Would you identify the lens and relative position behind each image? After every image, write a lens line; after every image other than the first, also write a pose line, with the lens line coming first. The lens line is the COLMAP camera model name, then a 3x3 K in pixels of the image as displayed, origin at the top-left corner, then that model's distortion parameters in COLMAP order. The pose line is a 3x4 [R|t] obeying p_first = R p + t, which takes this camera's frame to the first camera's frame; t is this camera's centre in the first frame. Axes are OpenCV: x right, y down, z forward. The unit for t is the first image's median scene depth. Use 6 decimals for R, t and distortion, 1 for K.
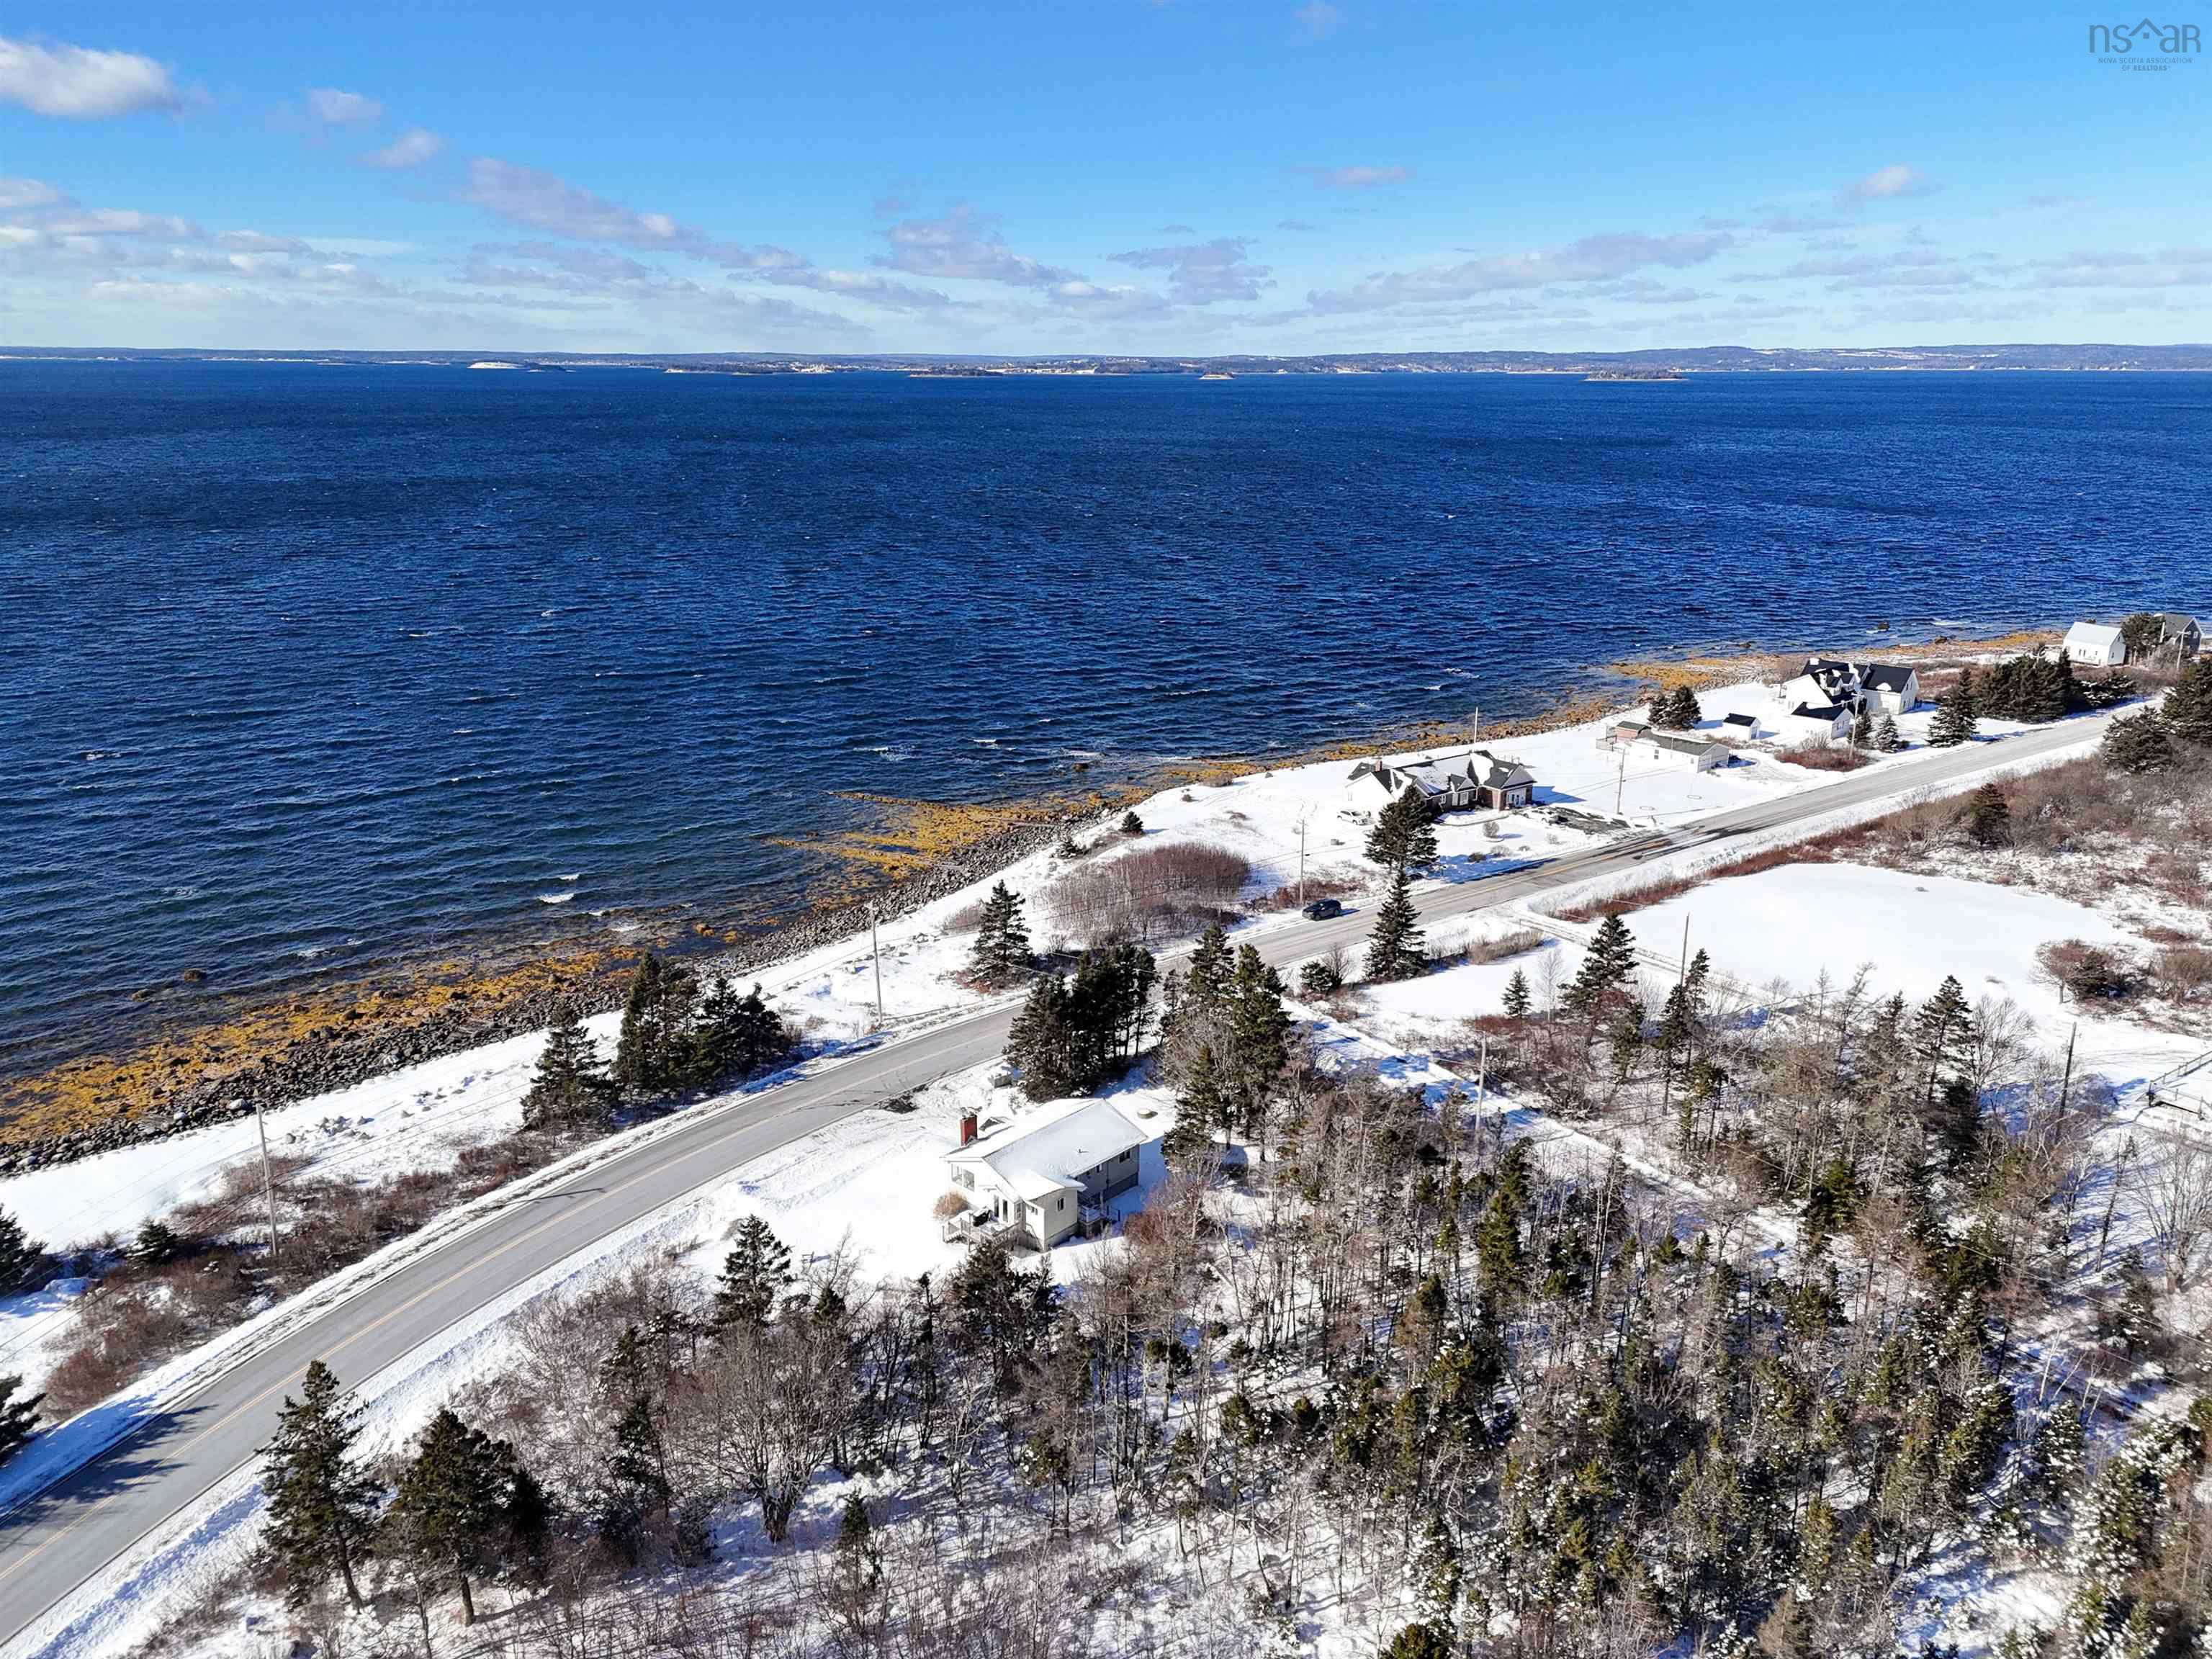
lens RADIAL K [[1587.2, 0, 1109.5], [0, 1587.2, 876.3], [0, 0, 1]] dist [0.085048, -0.076844]
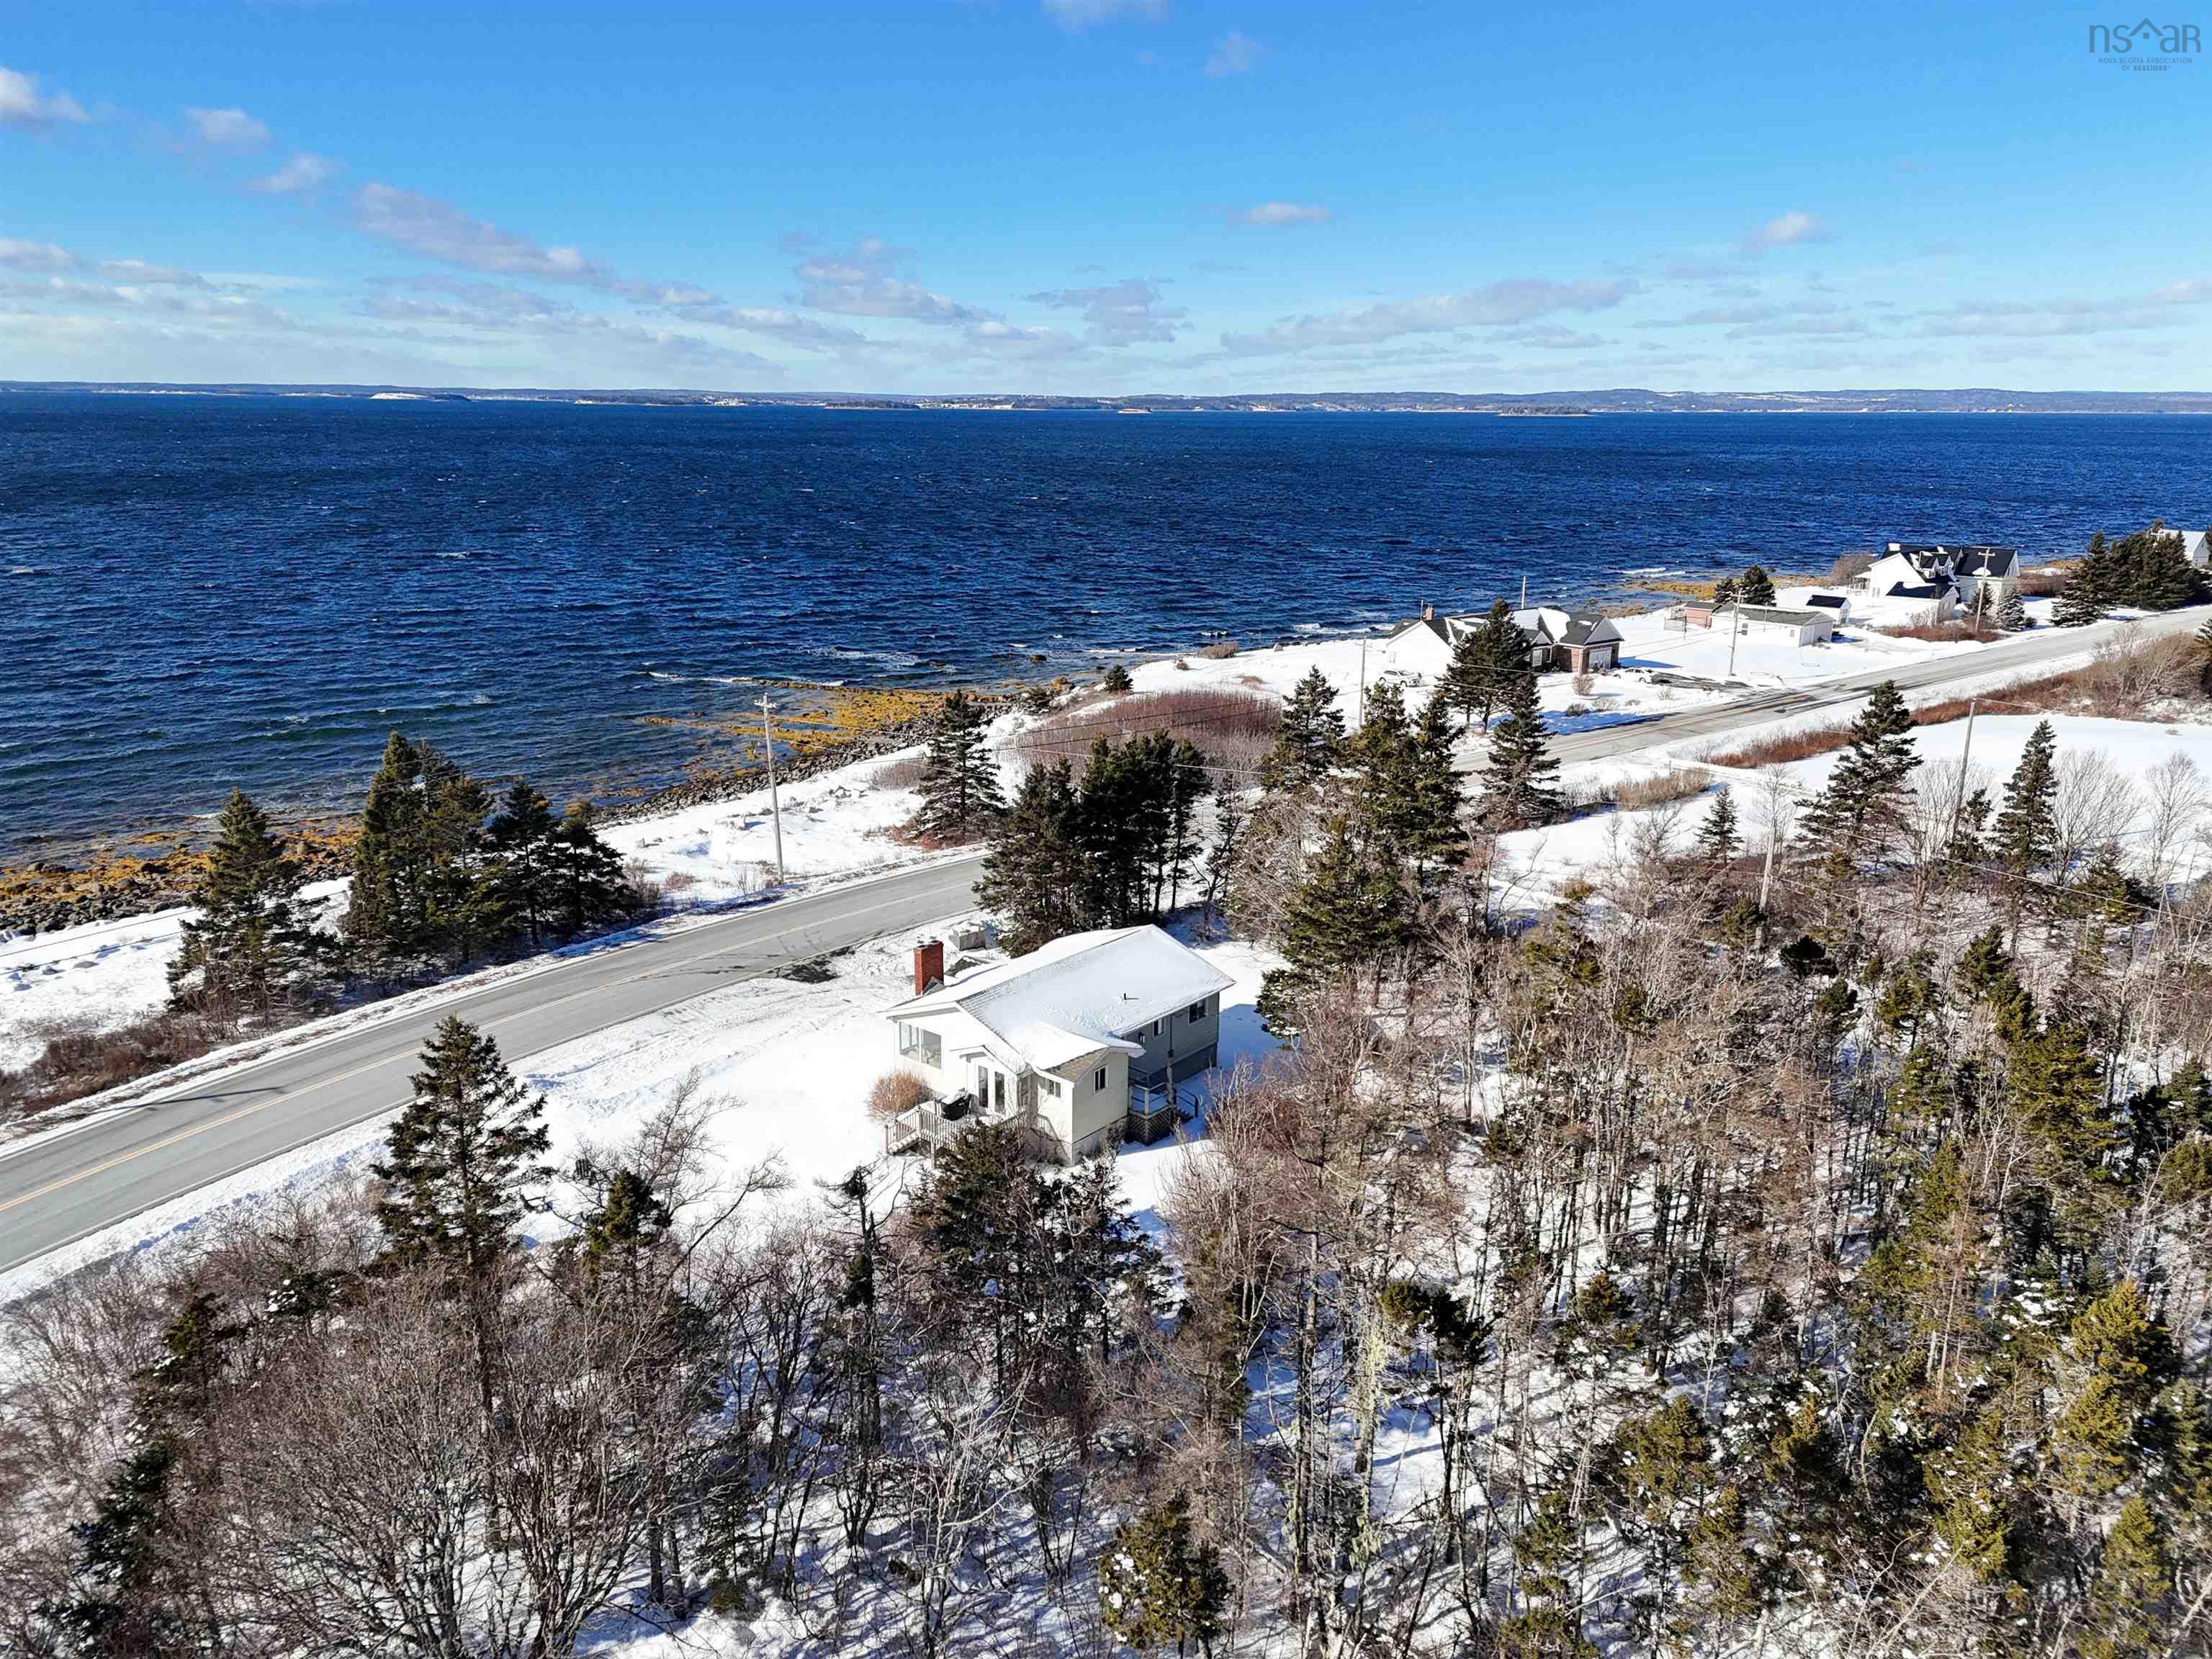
lens RADIAL K [[1587.2, 0, 1109.5], [0, 1587.2, 876.3], [0, 0, 1]] dist [0.085048, -0.076844]
pose [[0.998708, -0.008976, 0.050014, -0.040168], [0.010241, 0.999632, -0.025108, 0.110400], [-0.049770, 0.025588, 0.998433, 0.330544]]
